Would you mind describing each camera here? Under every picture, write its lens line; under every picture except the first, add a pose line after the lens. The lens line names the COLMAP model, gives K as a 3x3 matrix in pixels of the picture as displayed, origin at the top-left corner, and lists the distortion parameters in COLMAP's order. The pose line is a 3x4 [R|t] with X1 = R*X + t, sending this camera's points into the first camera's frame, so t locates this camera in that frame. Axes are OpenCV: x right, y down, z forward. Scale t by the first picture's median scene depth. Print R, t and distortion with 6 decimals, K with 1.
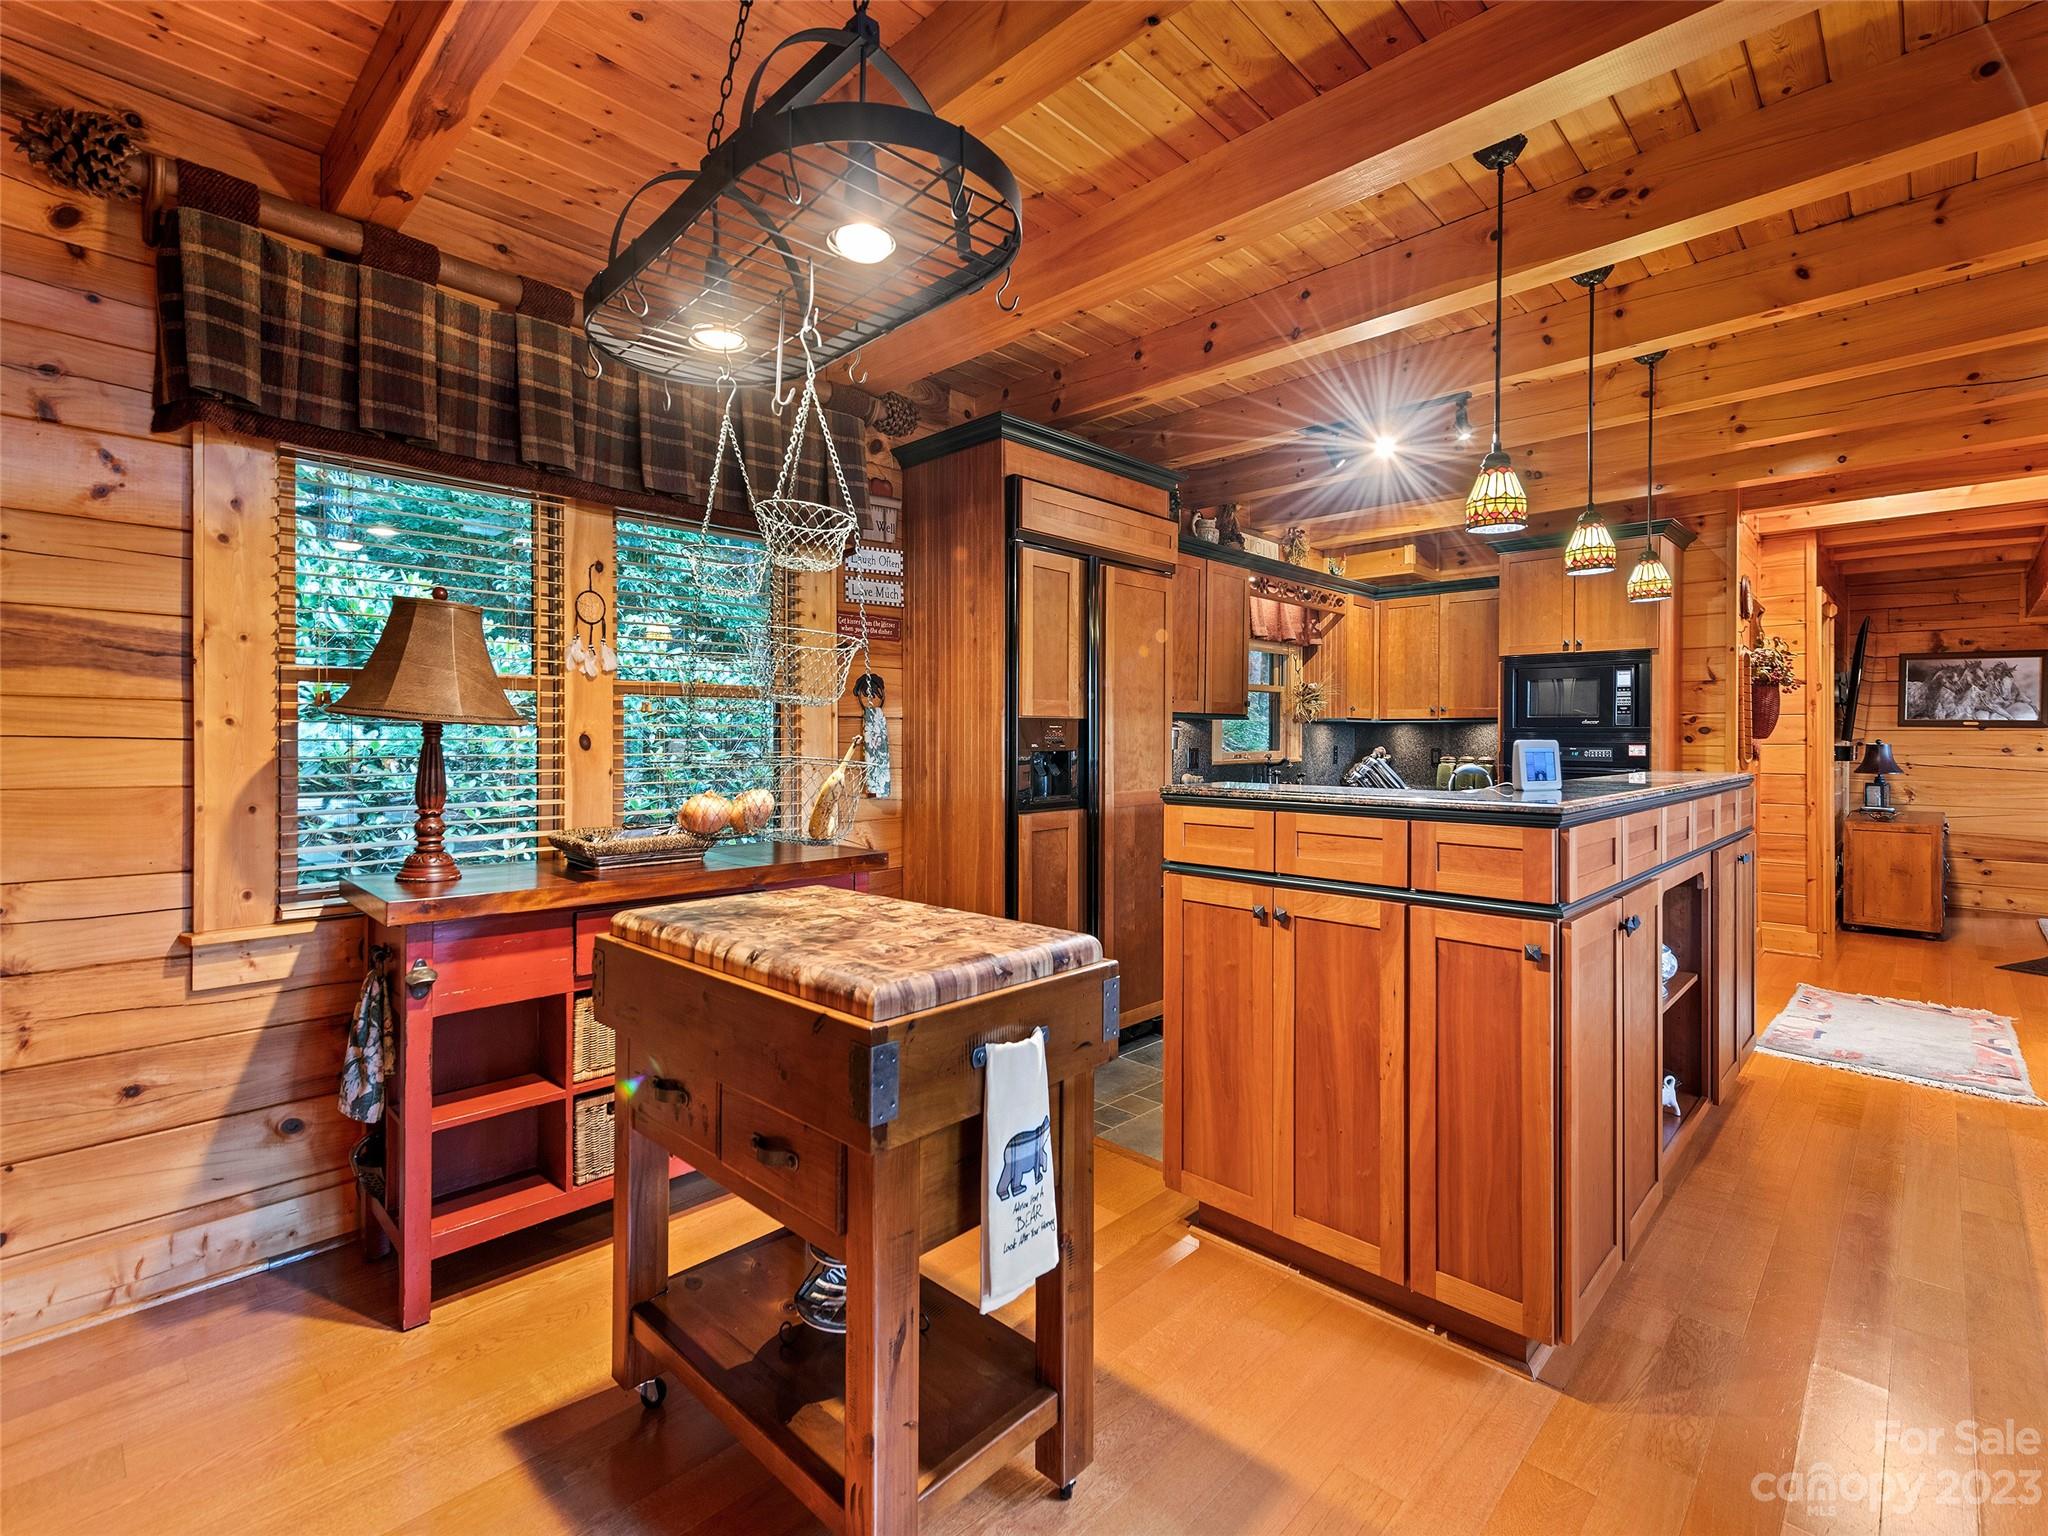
lens RADIAL K [[932.3, 0, 1016.4], [0, 932.3, 747.9], [0, 0, 1]] dist [0.015387, -0.003104]
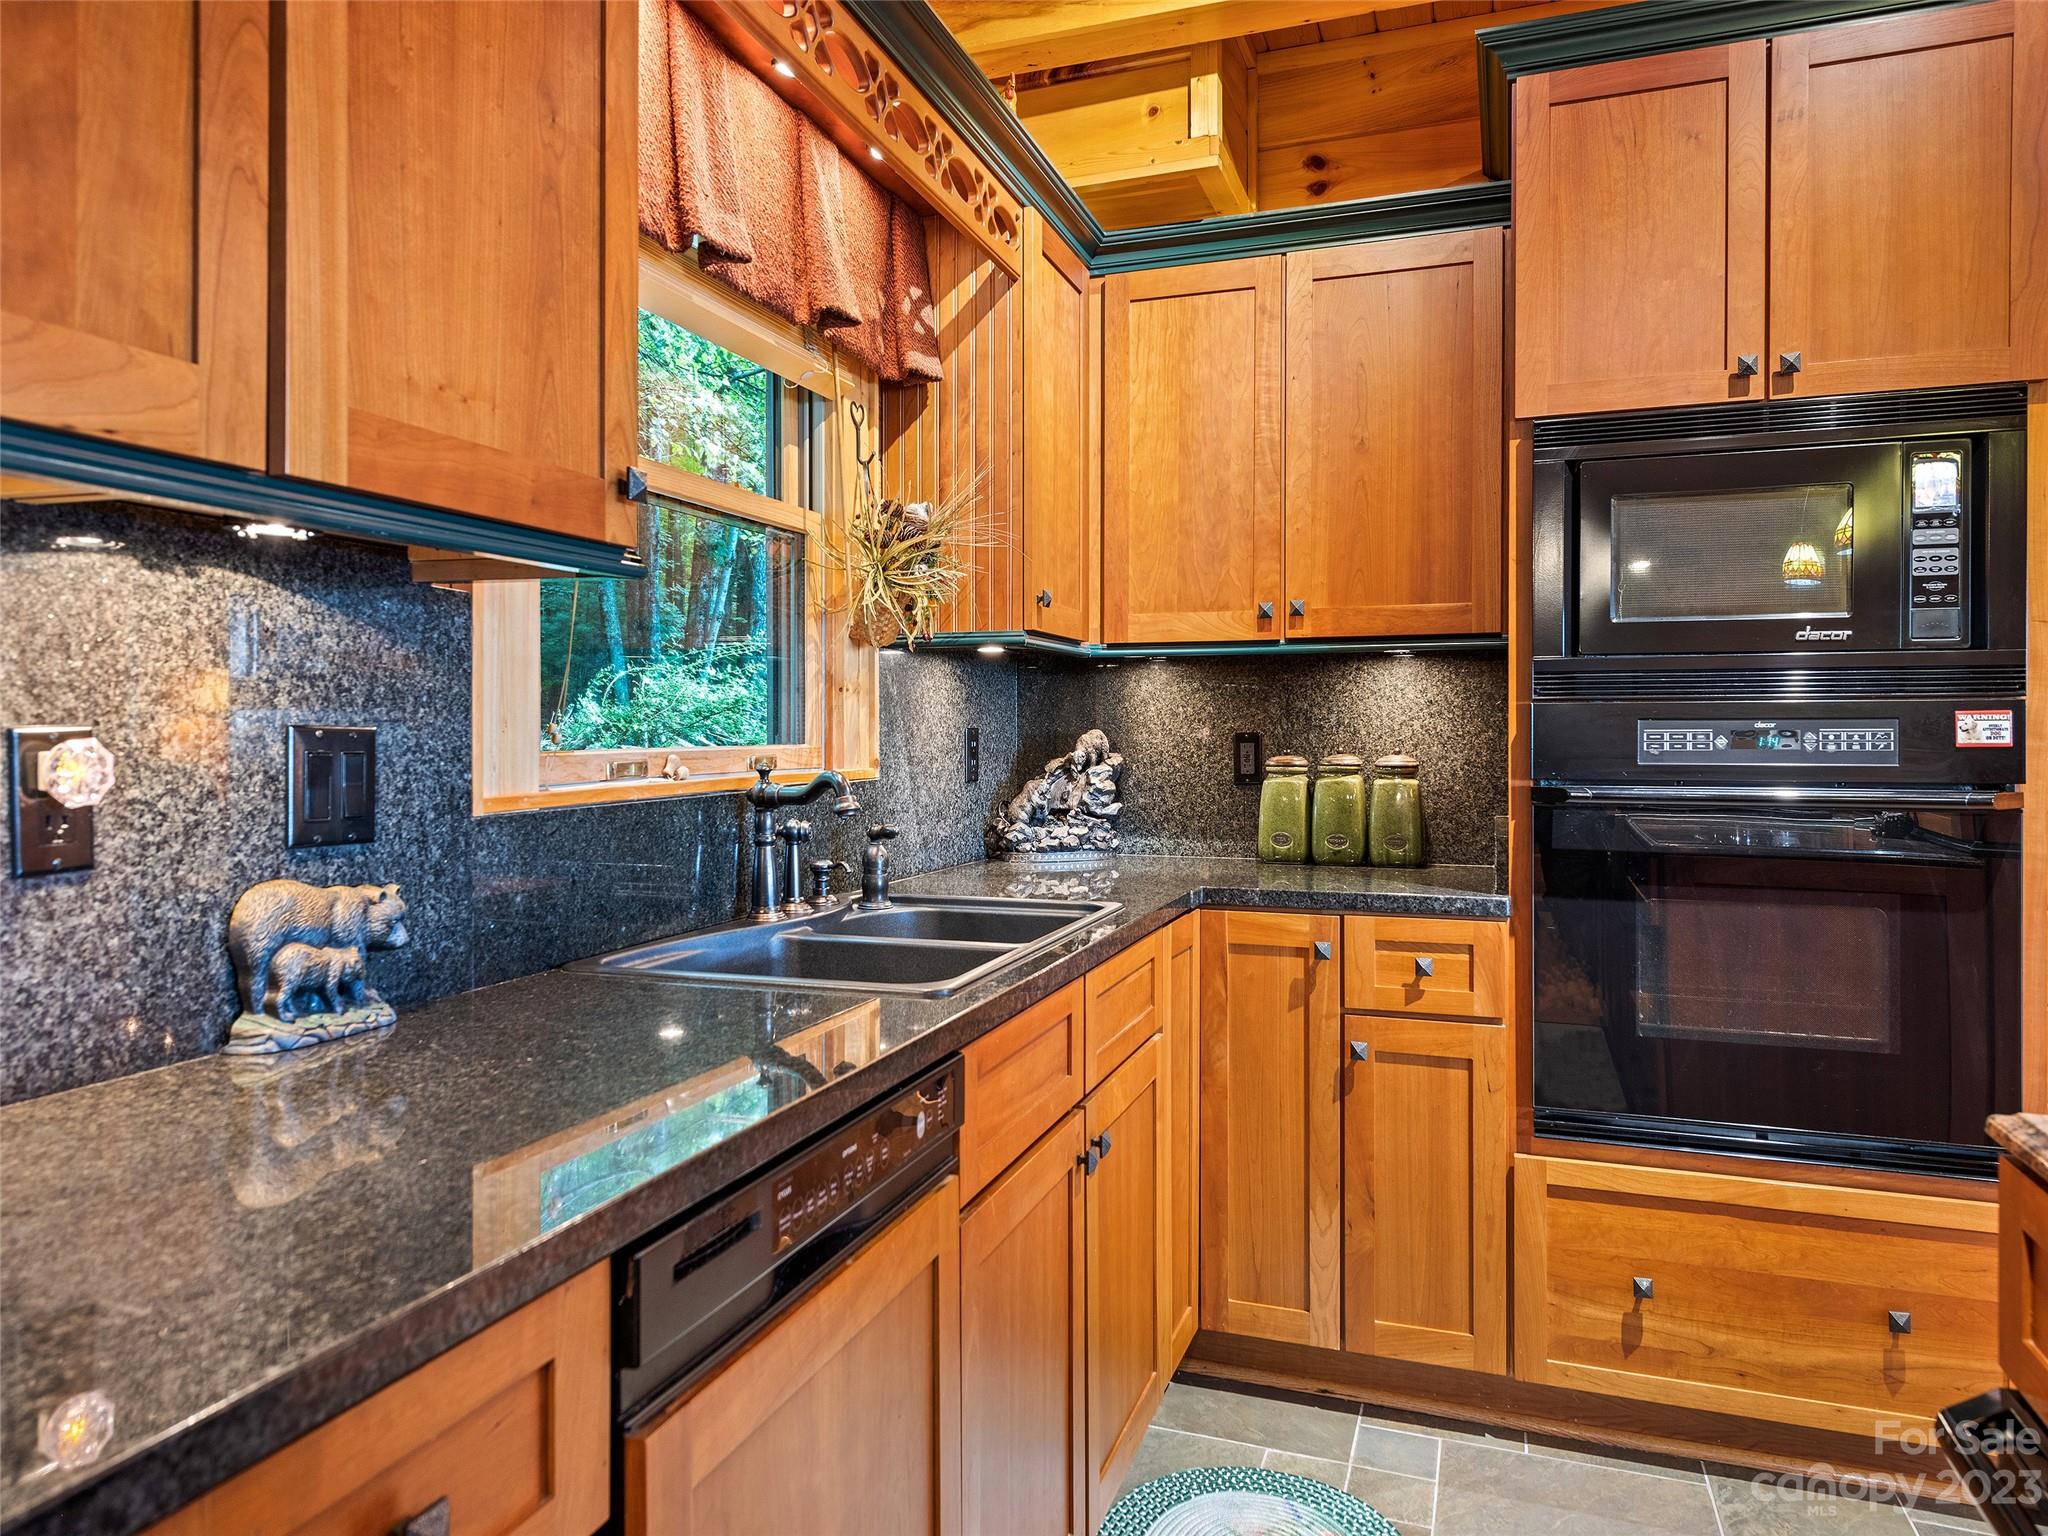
lens RADIAL K [[1380.8, 0, 1023.4], [0, 1380.8, 747.5], [0, 0, 1]] dist [-0.008767, -0.000241]
pose [[0.909386, -0.010565, 0.415820, 0.442573], [0.009652, 0.999944, 0.004296, 0.008215], [-0.415842, 0.000107, 0.909437, 1.559842]]
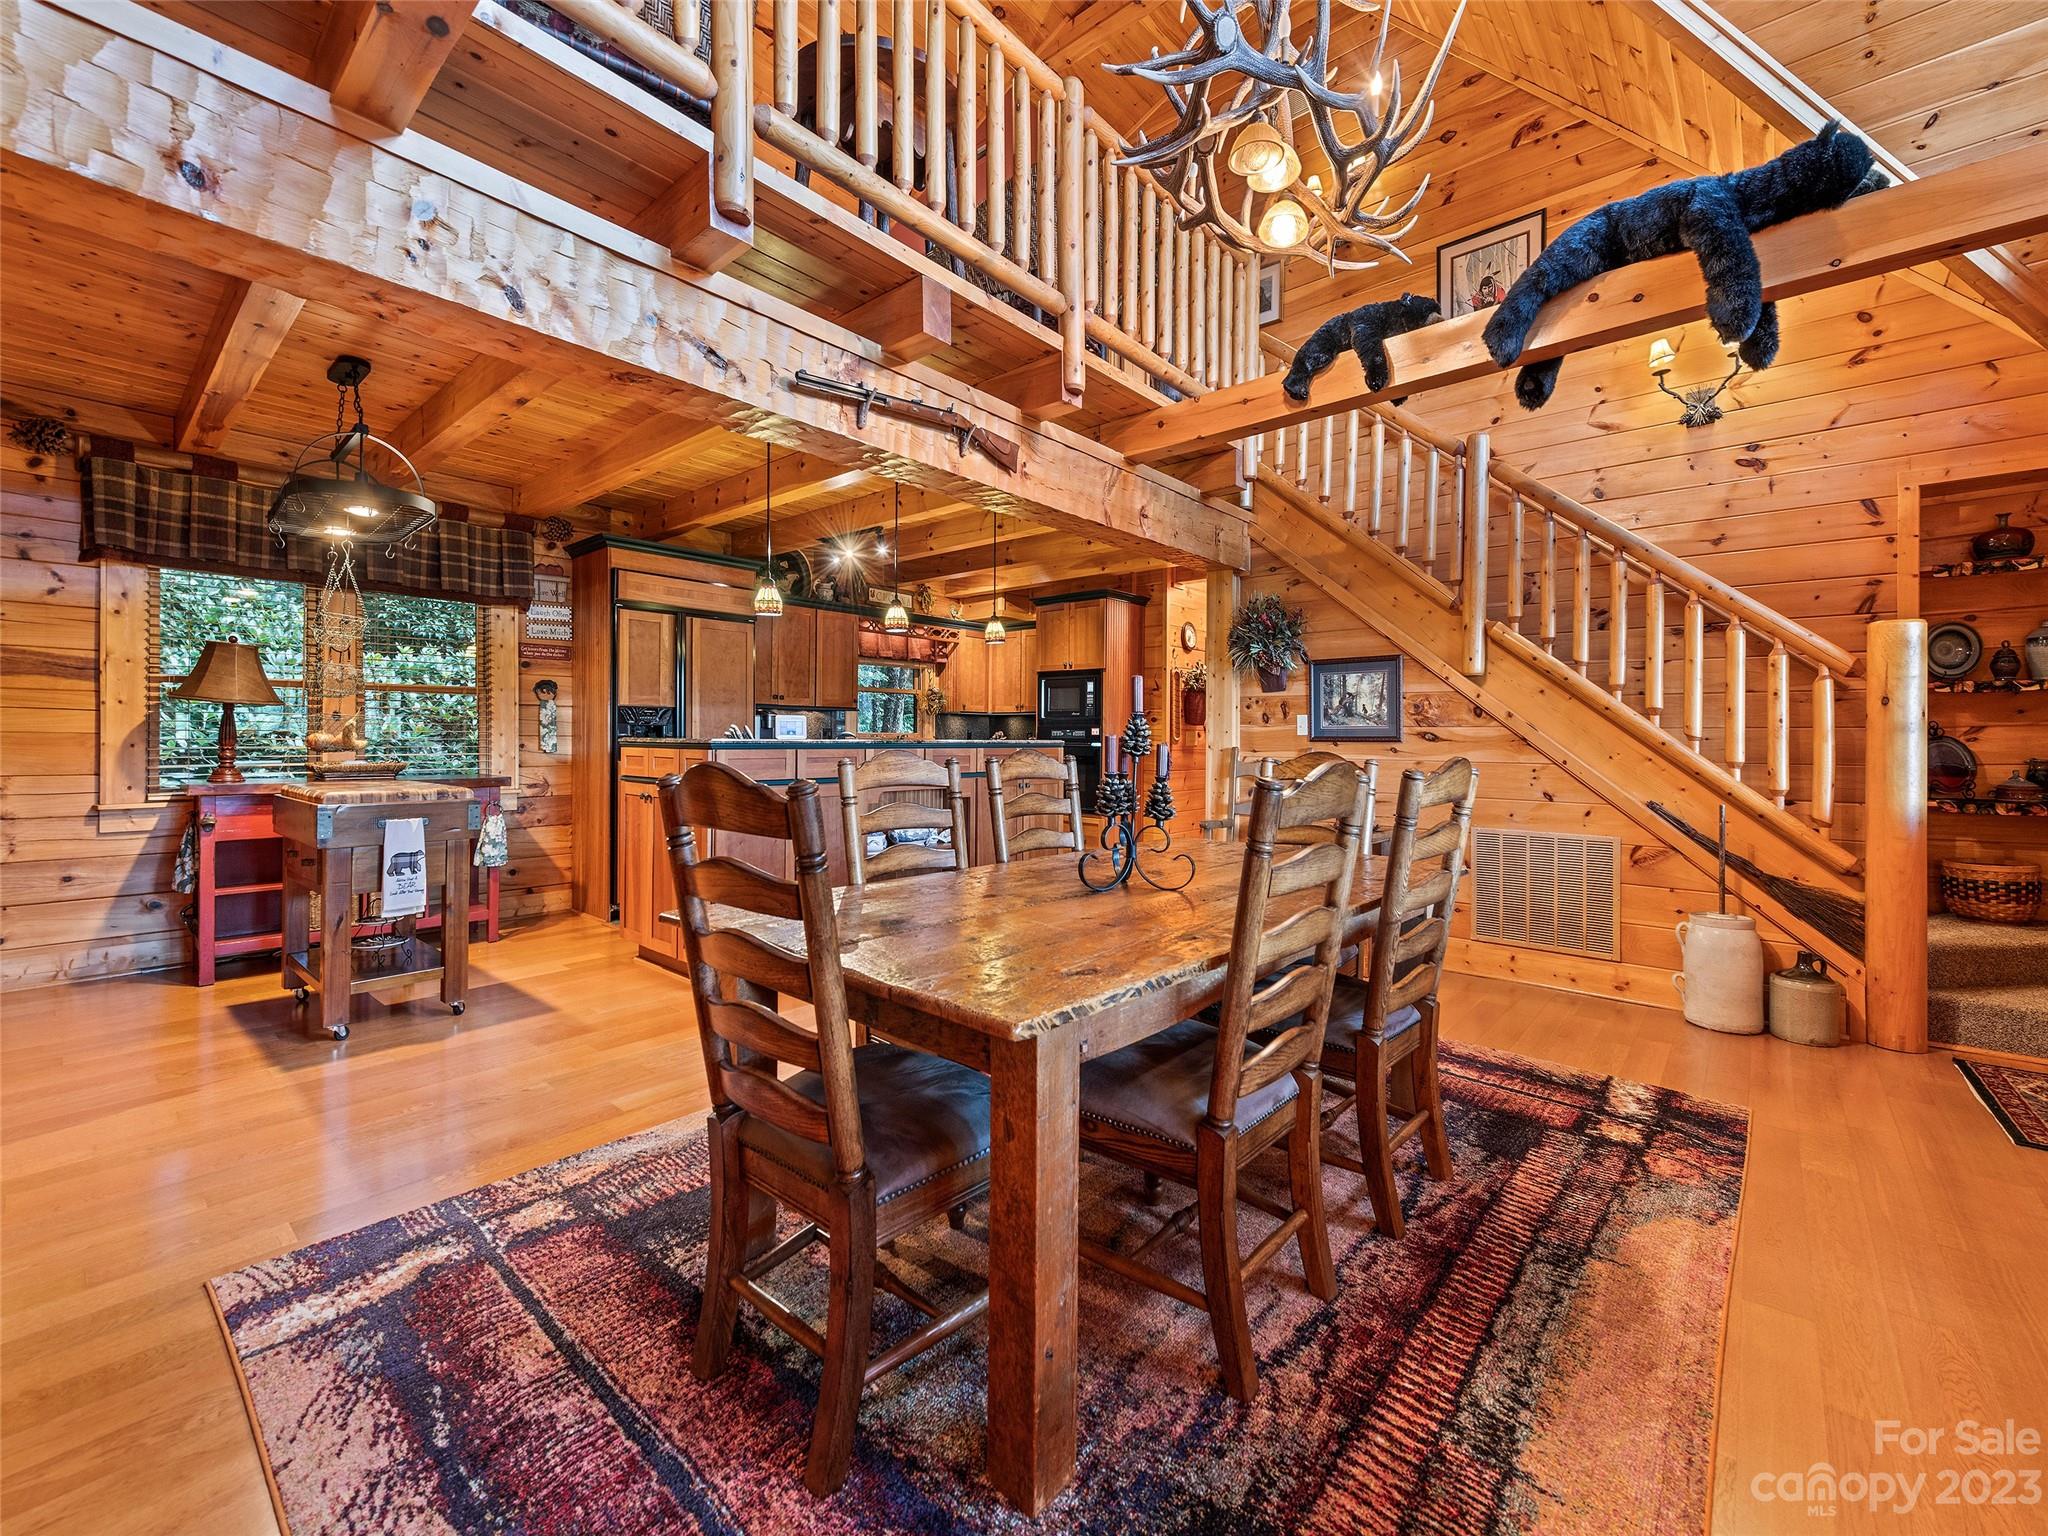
lens RADIAL K [[841.0, 0, 1026.6], [0, 841.0, 746.7], [0, 0, 1]] dist [0.007524, -0.001538]
pose [[0.998591, 0.003560, 0.052951, 0.997319], [-0.003577, 0.999994, 0.000219, 0.059992], [-0.052950, -0.000408, 0.998597, -0.906437]]
